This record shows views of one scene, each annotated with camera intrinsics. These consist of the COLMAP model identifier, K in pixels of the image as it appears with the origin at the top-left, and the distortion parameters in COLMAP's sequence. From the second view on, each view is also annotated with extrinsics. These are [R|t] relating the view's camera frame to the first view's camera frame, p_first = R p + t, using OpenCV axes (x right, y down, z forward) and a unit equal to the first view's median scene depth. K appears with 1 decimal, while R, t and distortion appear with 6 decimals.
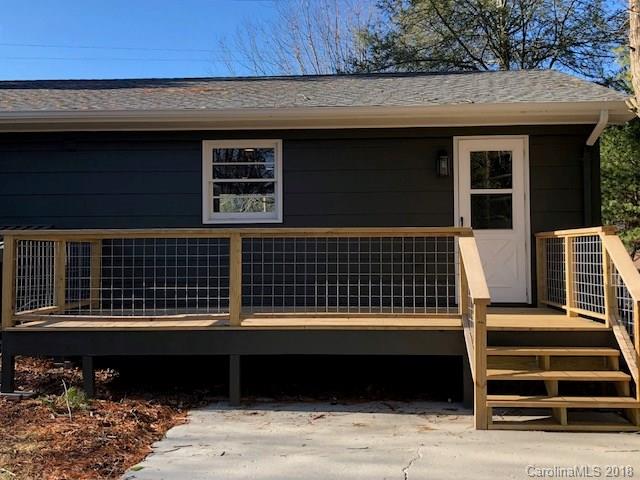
lens RADIAL K [[756.0, 0, 320.0], [0, 756.0, 239.3], [0, 0, 1]] dist [0.079345, 0.000000]
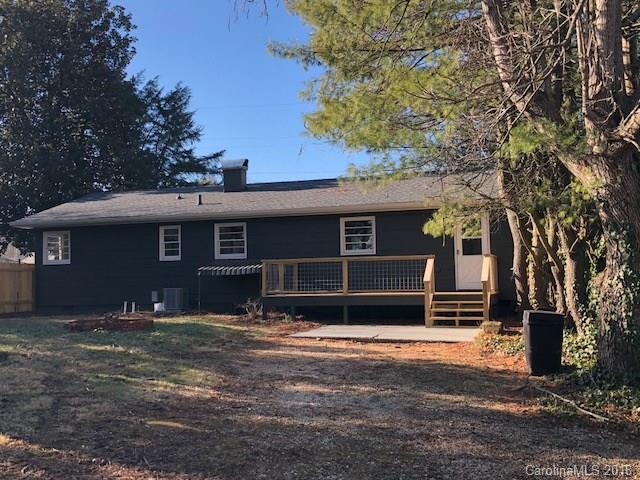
lens RADIAL K [[756.0, 0, 320.0], [0, 756.0, 240.2], [0, 0, 1]] dist [0.079345, 0.000000]
pose [[0.968315, -0.025009, -0.248475, 0.402558], [0.016809, 0.999244, -0.035068, 0.014076], [0.249164, 0.029780, 0.968003, -1.382029]]
